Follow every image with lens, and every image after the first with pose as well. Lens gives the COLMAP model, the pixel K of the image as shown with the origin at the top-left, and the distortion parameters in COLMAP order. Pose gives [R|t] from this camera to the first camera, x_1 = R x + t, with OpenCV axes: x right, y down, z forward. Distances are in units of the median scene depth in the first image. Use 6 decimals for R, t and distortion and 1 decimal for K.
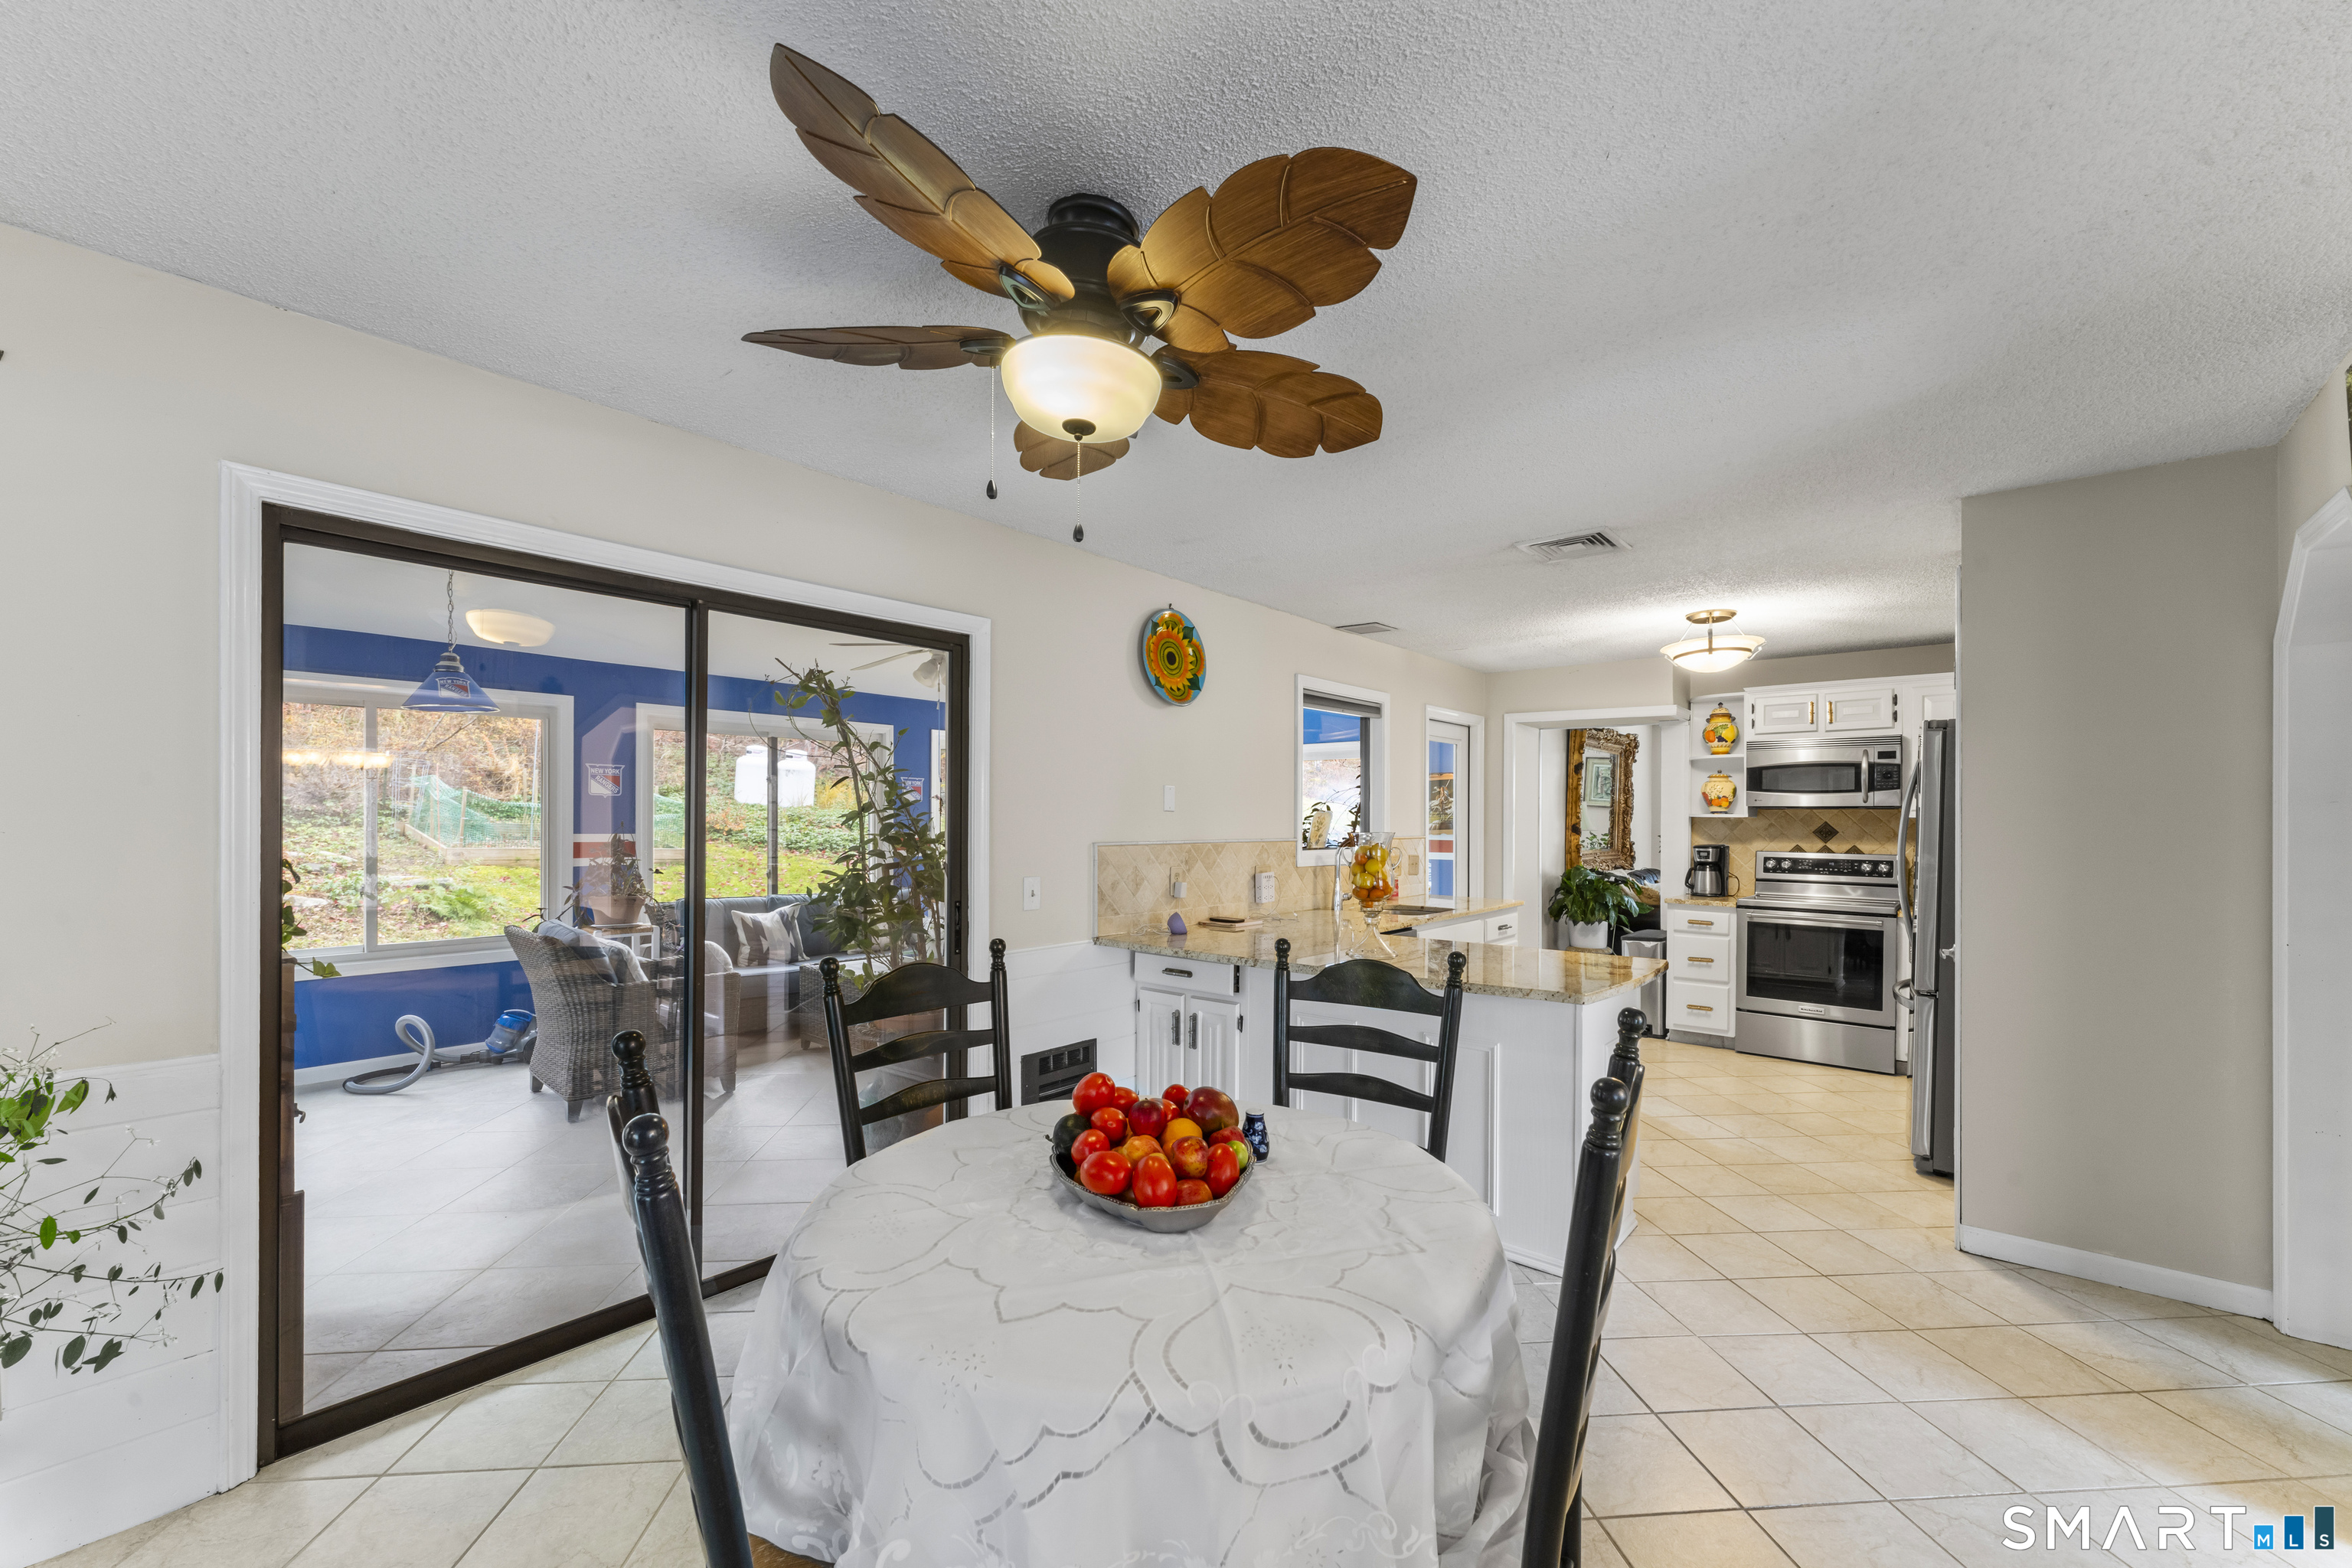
lens RADIAL K [[957.4, 0, 1176.7], [0, 957.4, 821.3], [0, 0, 1]] dist [0.000115, -0.000306]
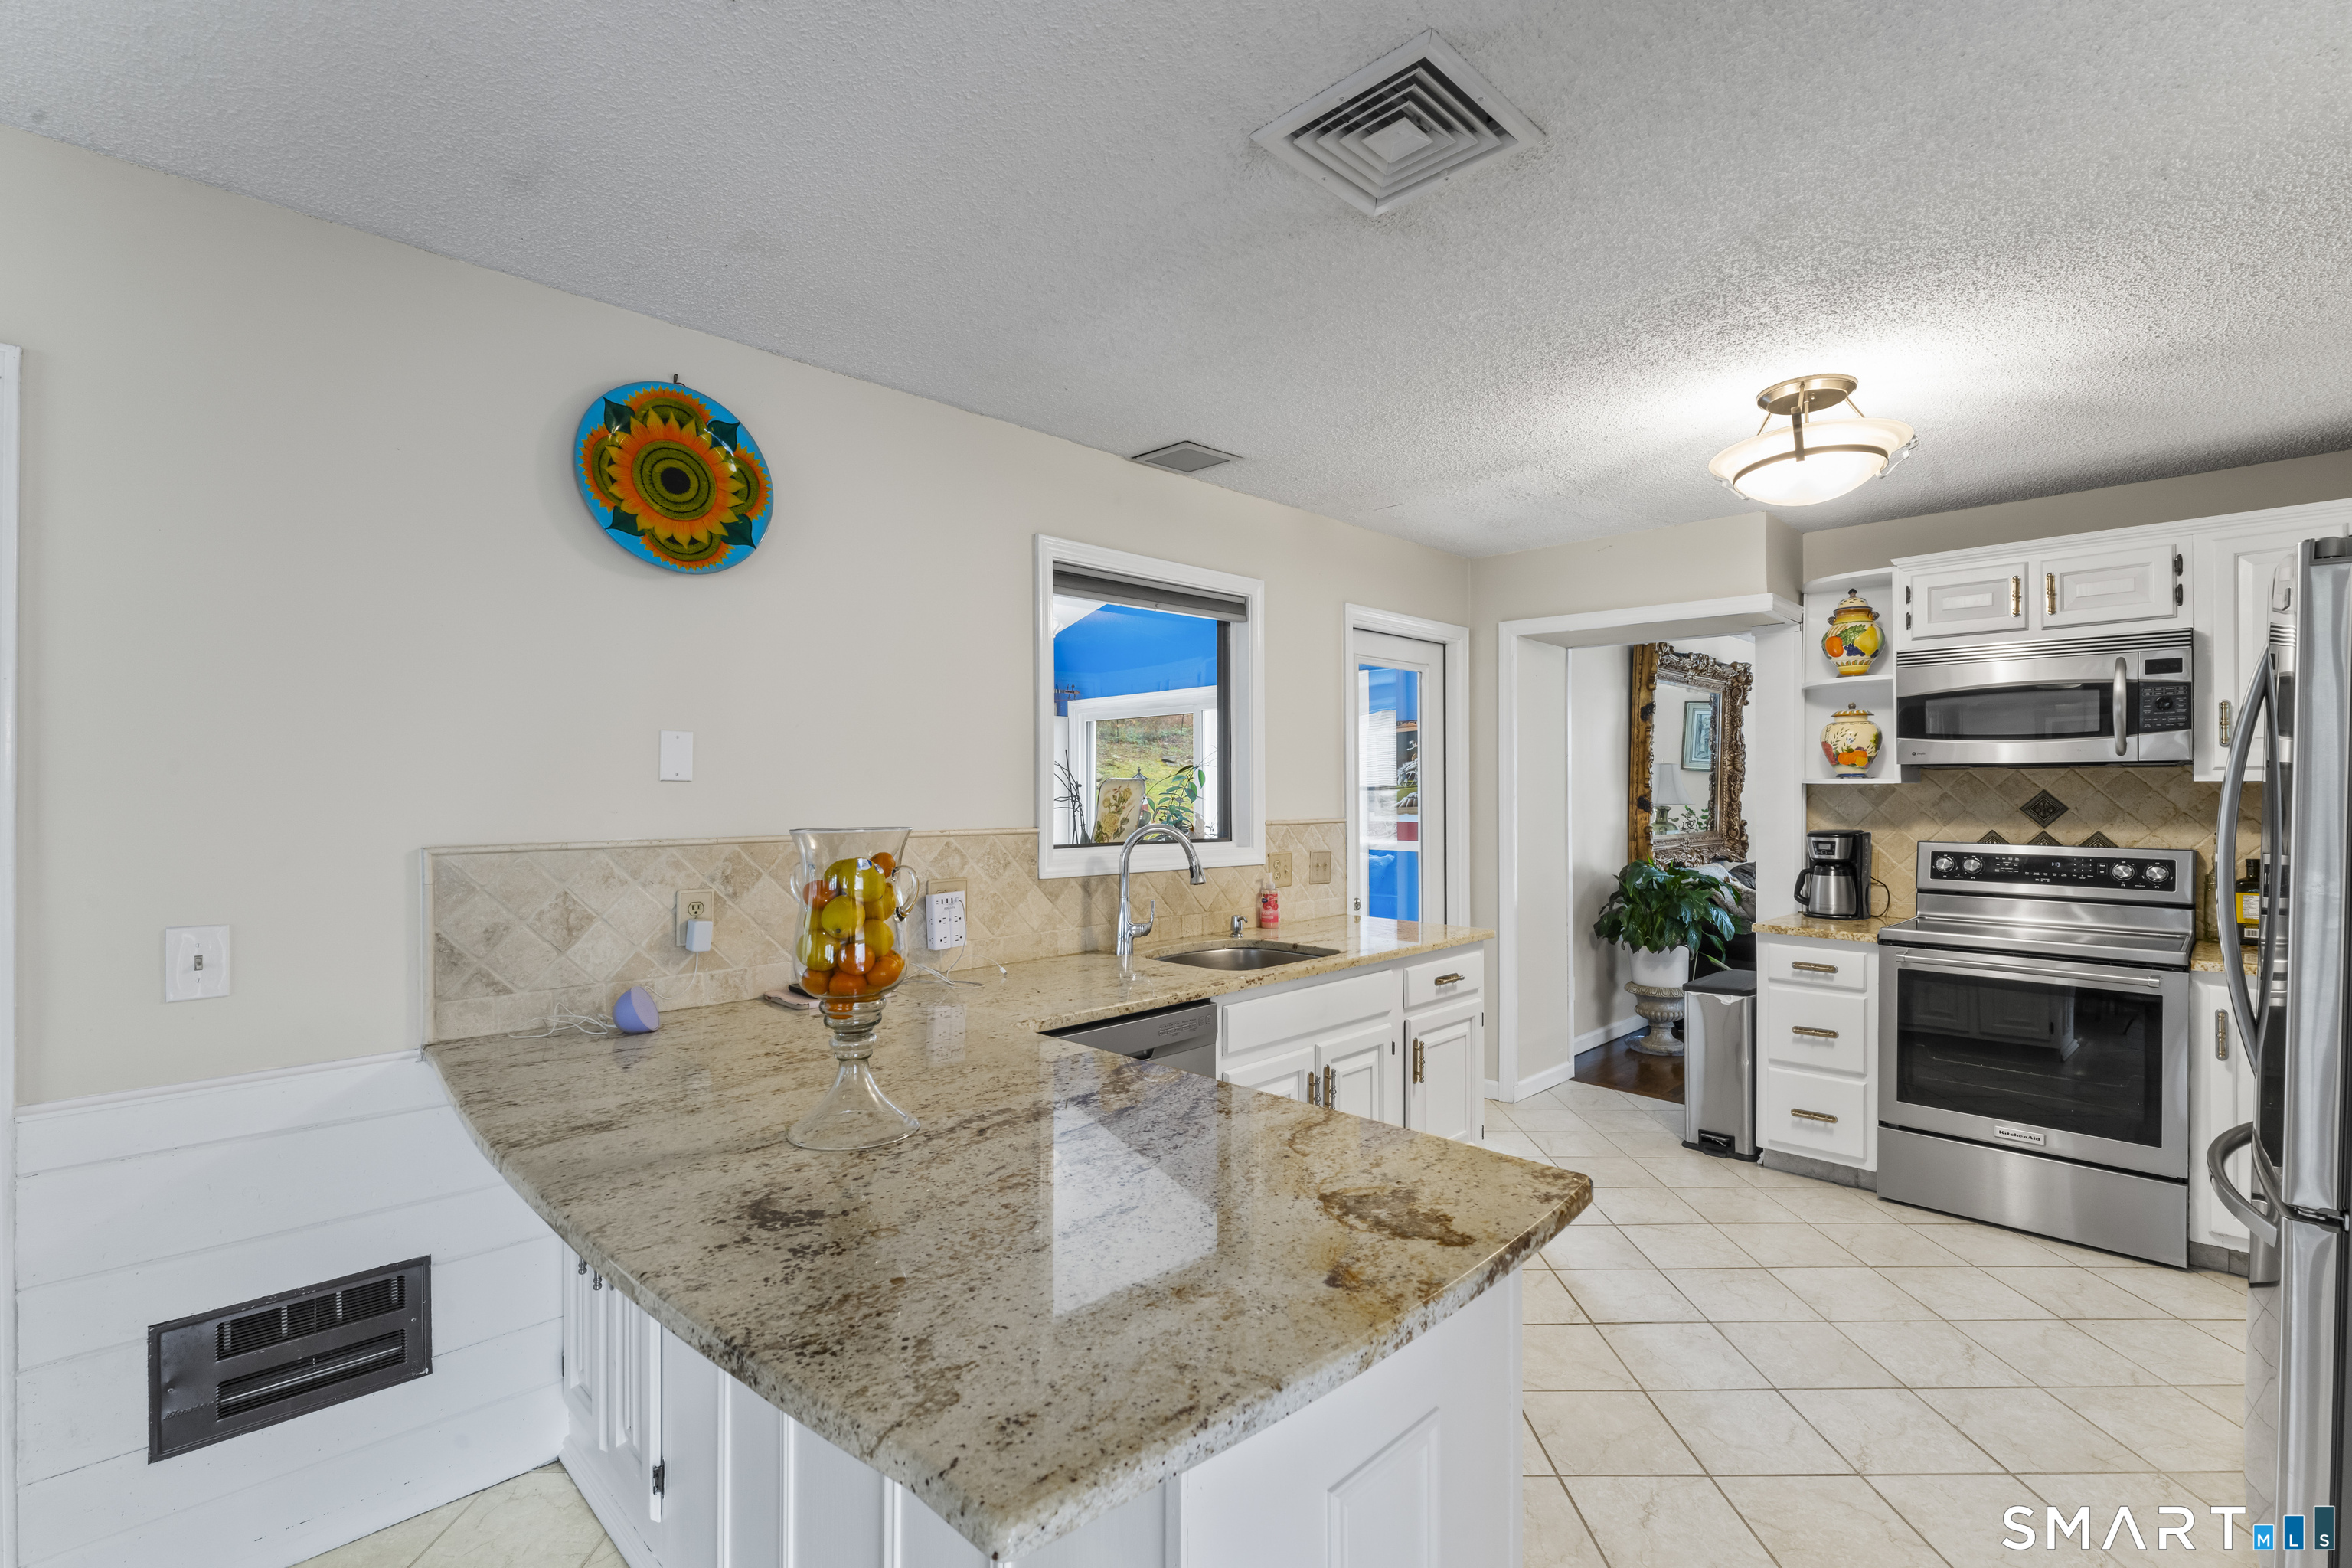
lens RADIAL K [[1059.3, 0, 1184.8], [0, 1059.3, 792.2], [0, 0, 1]] dist [-0.003629, -0.000022]
pose [[0.996362, -0.007456, -0.084899, 0.222192], [0.007335, 0.999972, -0.001738, -0.001085], [0.084909, 0.001109, 0.996388, 0.330718]]
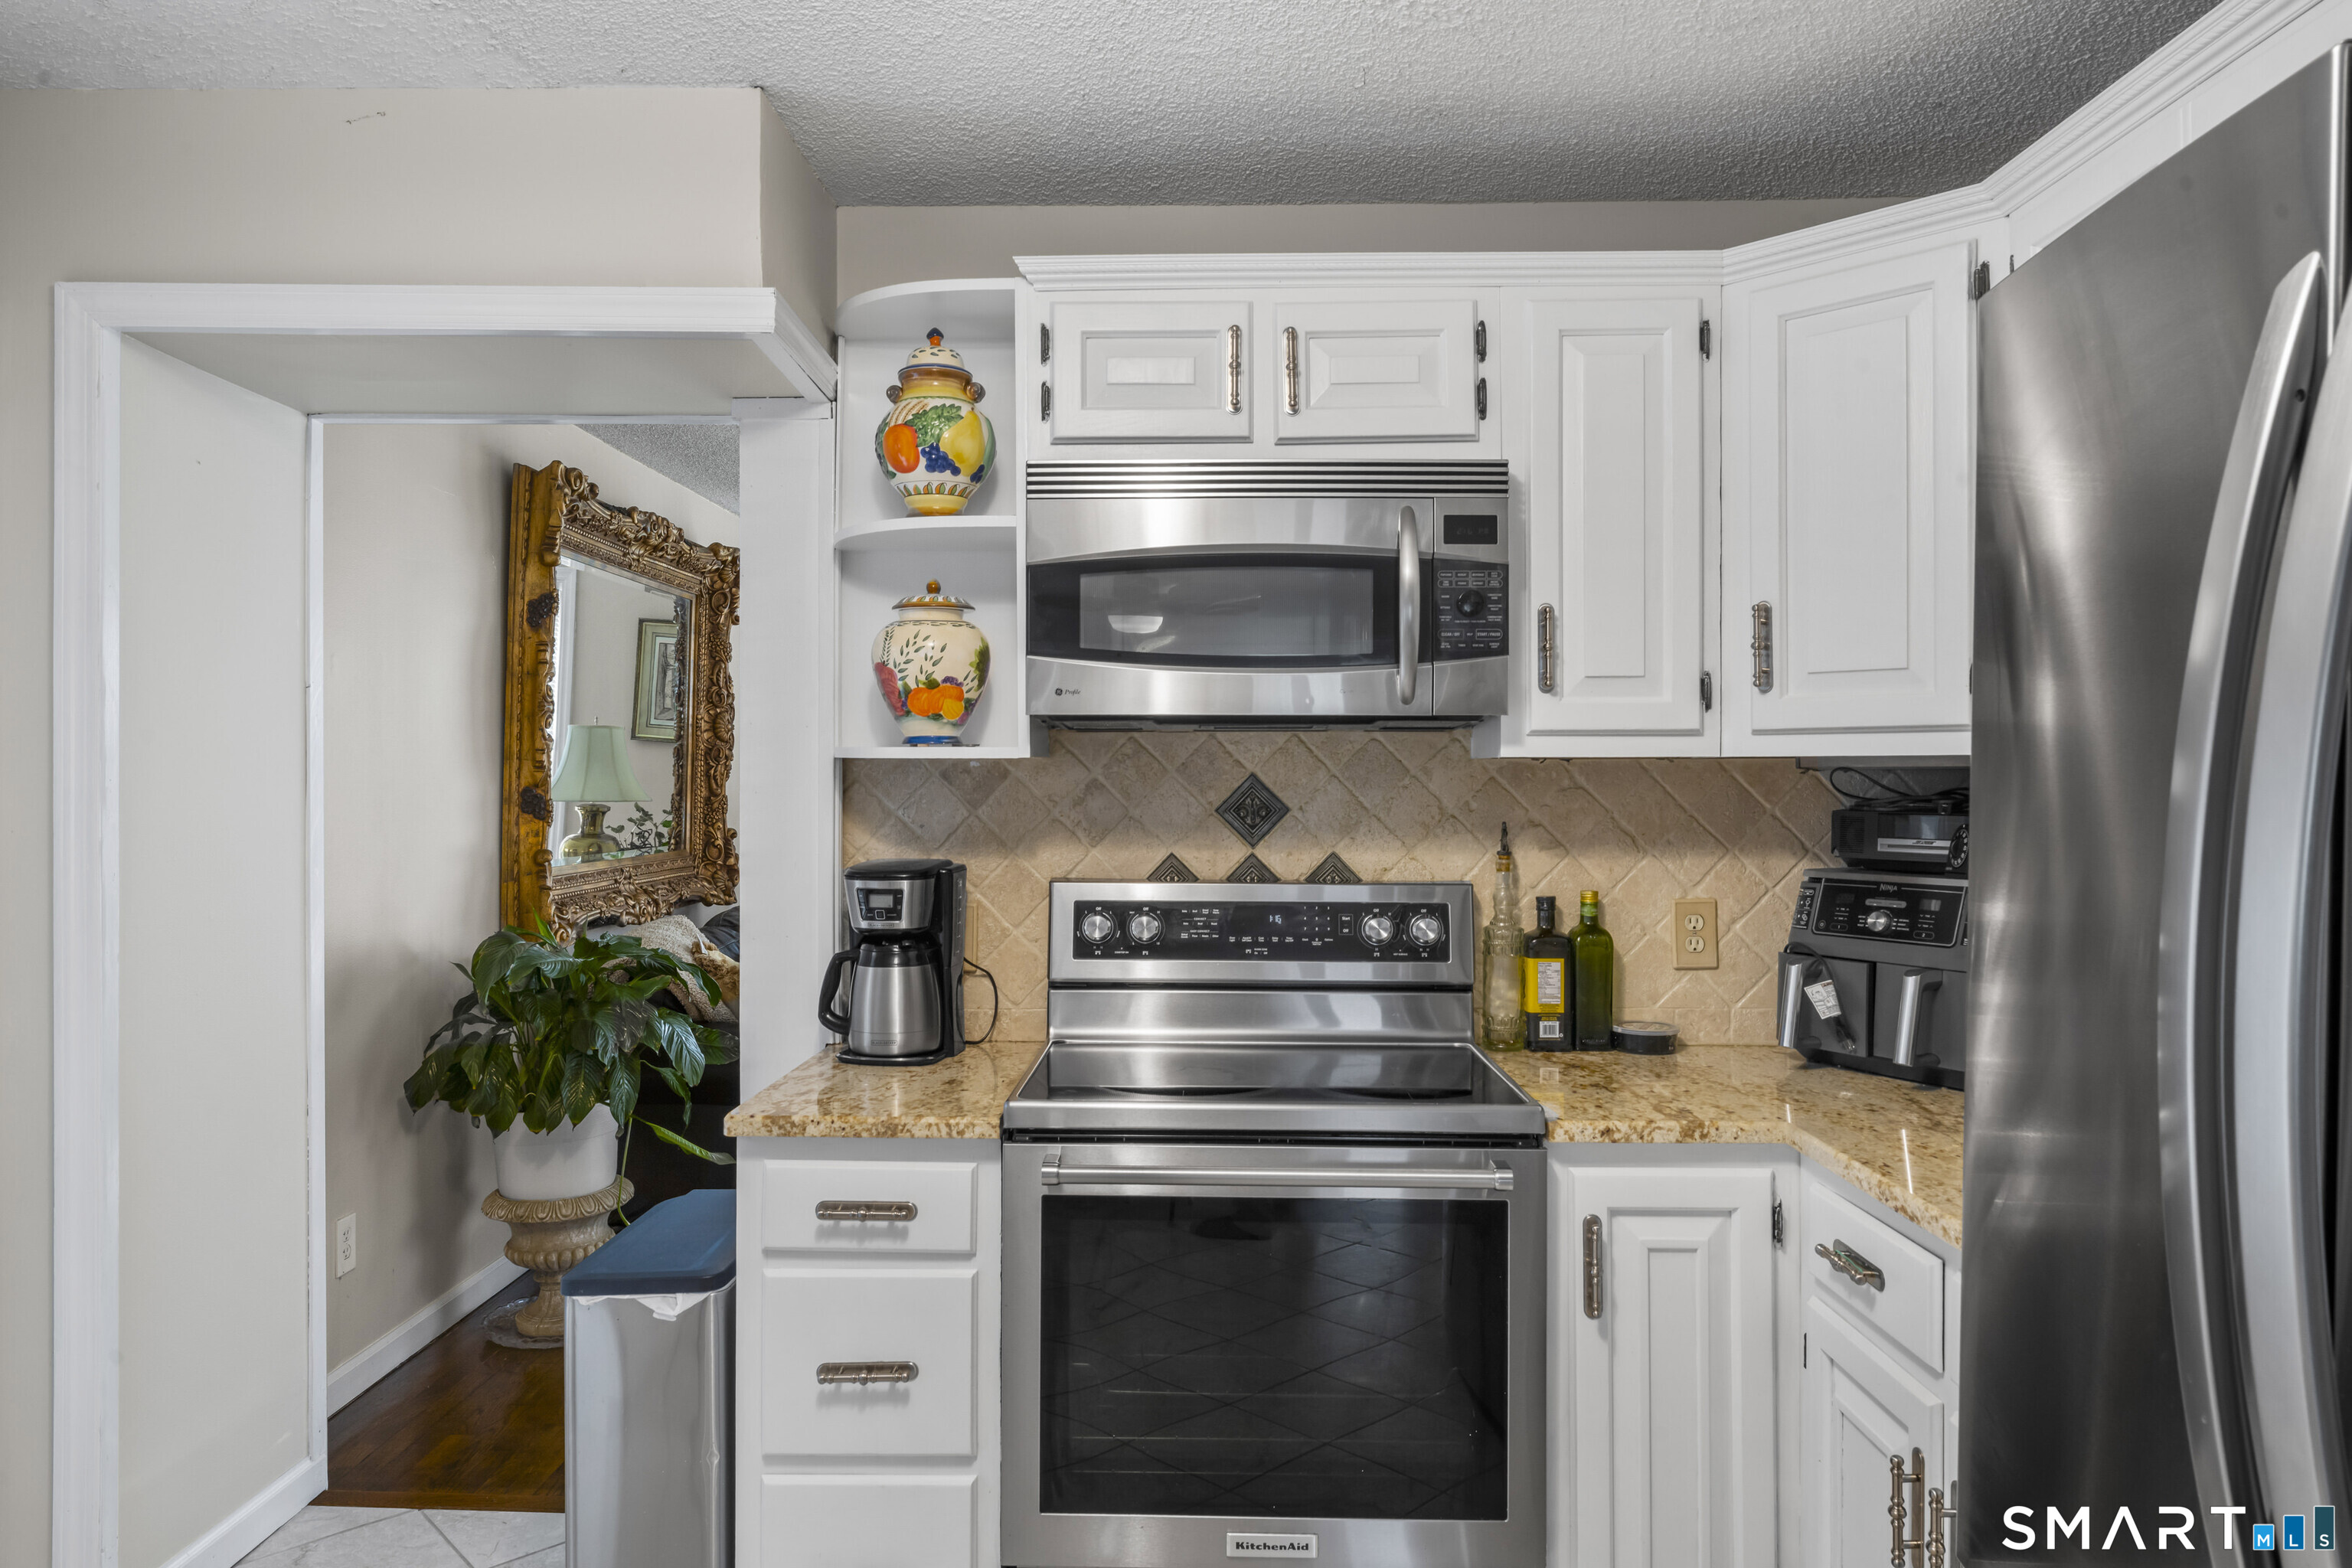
lens RADIAL K [[1486.1, 0, 1167.8], [0, 1486.1, 774.1], [0, 0, 1]] dist [-0.005077, -0.000518]
pose [[0.779501, -0.004127, 0.626388, 0.374116], [0.005918, 0.999982, -0.000776, 0.000665], [-0.626374, 0.004312, 0.779511, 0.664415]]
